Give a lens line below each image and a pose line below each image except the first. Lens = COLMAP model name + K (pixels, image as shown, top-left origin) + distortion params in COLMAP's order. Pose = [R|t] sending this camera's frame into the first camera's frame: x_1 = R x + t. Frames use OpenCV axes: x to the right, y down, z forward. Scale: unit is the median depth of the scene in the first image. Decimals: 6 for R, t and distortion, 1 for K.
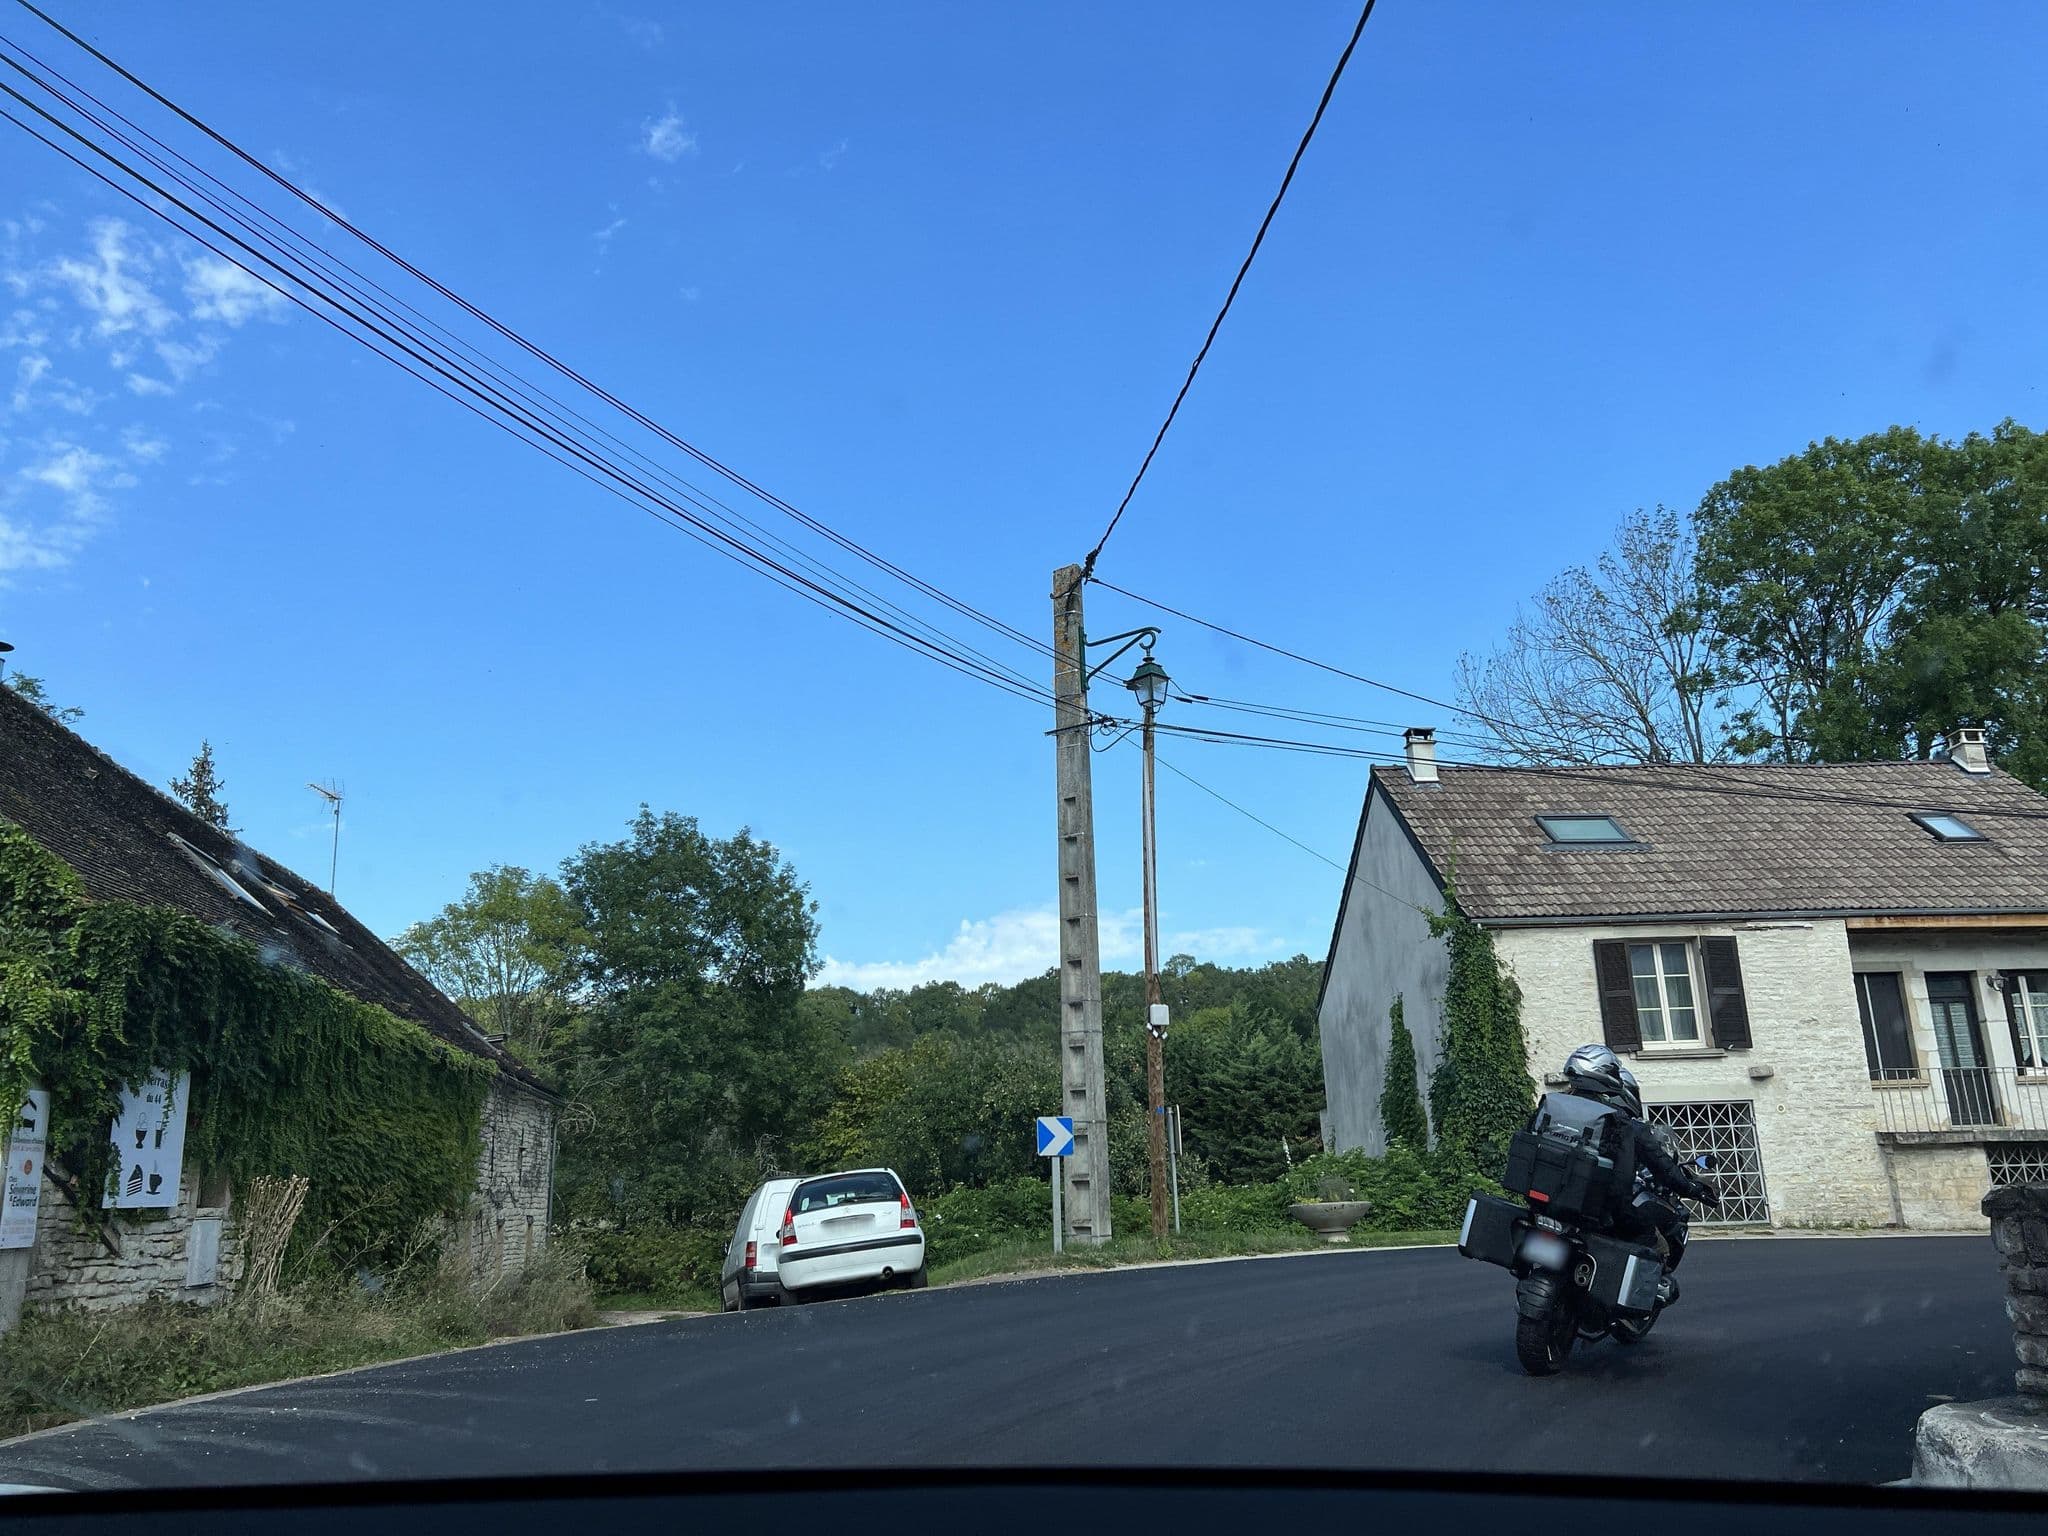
lens RADIAL K [[1521.0, 0, 1024.0], [0, 1521.0, 768.0], [0, 0, 1]] dist [-0.001256, -0.001394]
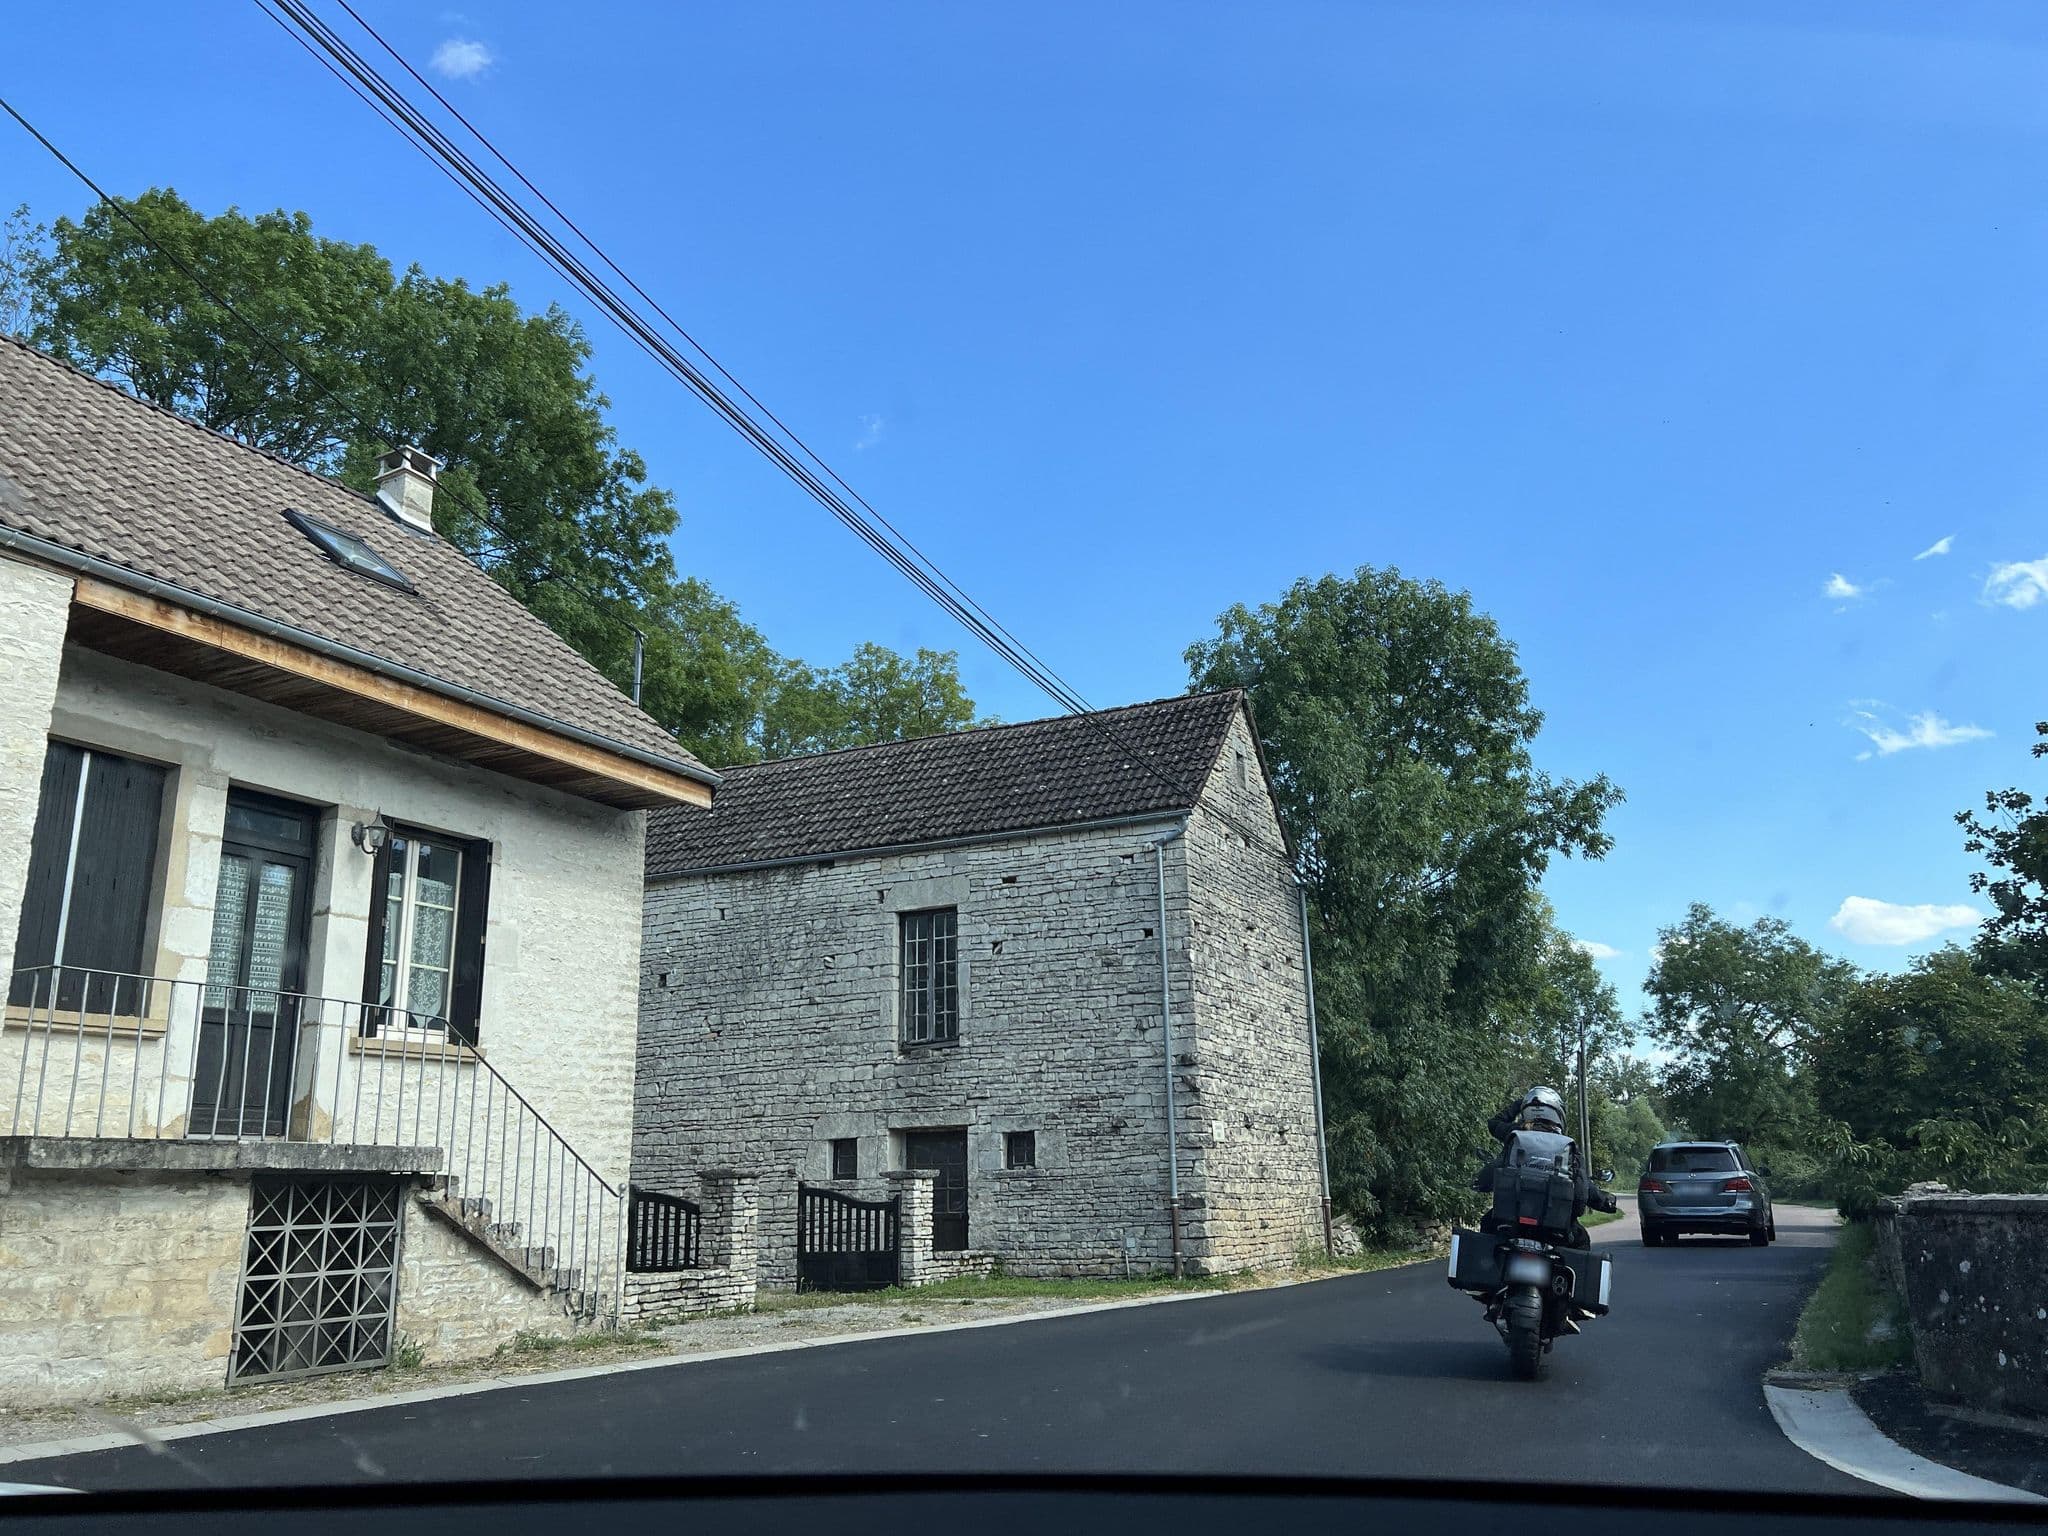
lens RADIAL K [[1593.7, 0, 1117.3], [0, 1593.7, 768.8], [0, 0, 1]] dist [-0.075524, 0.108116]
pose [[0.481987, 0.244355, 0.841415, 0.340891], [-0.203120, 0.965324, -0.163986, 0.155363], [-0.852309, -0.091869, 0.514908, 0.561734]]
